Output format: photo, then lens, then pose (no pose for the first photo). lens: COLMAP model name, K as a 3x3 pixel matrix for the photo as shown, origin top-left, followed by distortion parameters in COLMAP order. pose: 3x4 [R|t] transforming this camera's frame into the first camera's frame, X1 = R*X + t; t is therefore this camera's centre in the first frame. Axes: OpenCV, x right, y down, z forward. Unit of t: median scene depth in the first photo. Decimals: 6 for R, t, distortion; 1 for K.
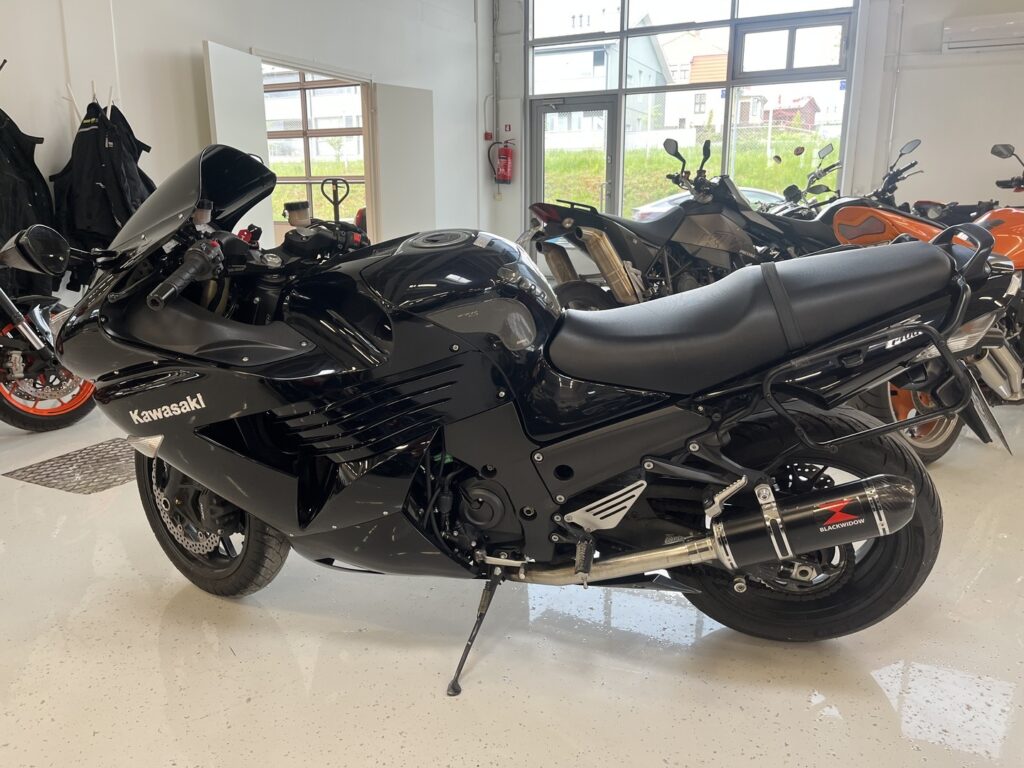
lens RADIAL K [[778.3, 0, 515.3], [0, 778.3, 382.1], [0, 0, 1]] dist [0.050415, -0.097636]
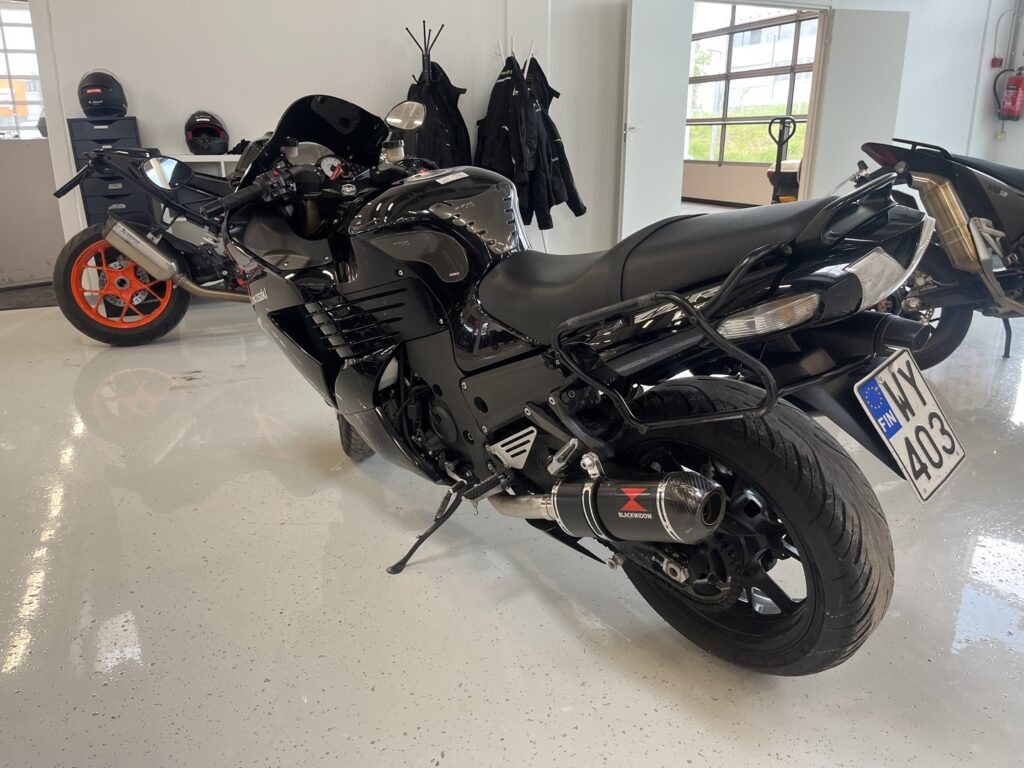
lens RADIAL K [[783.4, 0, 505.6], [0, 783.4, 383.7], [0, 0, 1]] dist [0.039267, -0.083144]
pose [[0.761557, 0.188689, -0.620022, 0.302524], [-0.144434, 0.982033, 0.121454, -0.018064], [0.631799, -0.002942, 0.775127, 0.081725]]
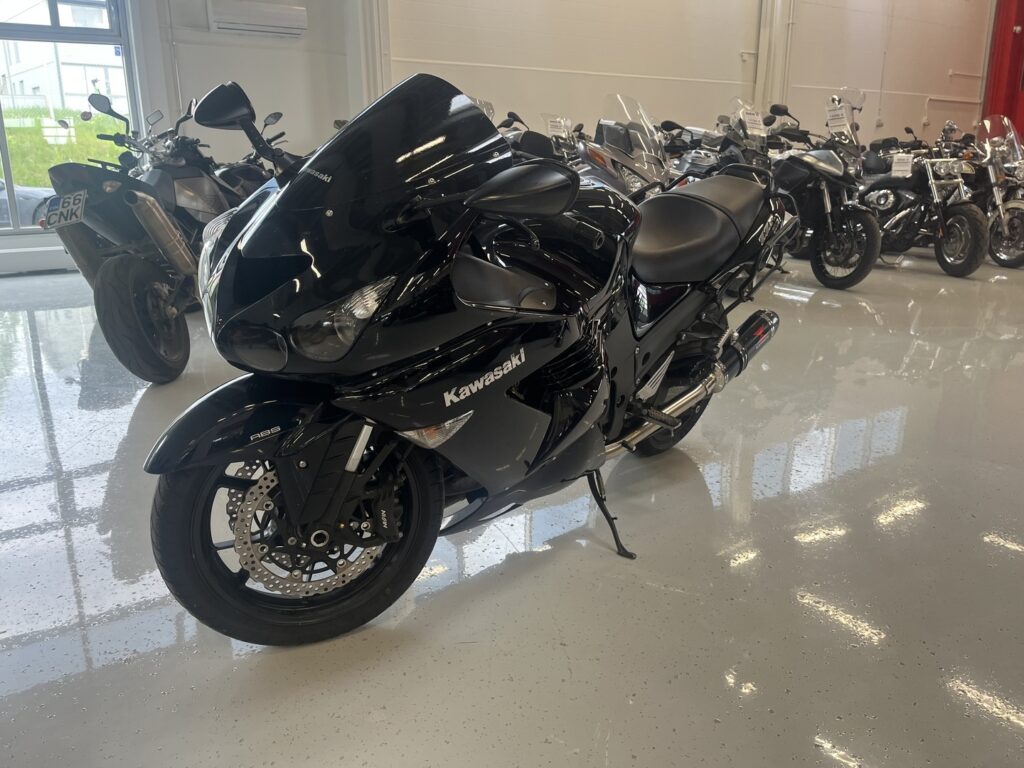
lens RADIAL K [[783.4, 0, 505.6], [0, 783.4, 383.7], [0, 0, 1]] dist [0.039267, -0.083144]
pose [[0.486702, -0.227290, 0.843481, -0.477584], [0.202673, 0.968592, 0.144058, -0.032370], [-0.849732, 0.100837, 0.517481, 0.214267]]
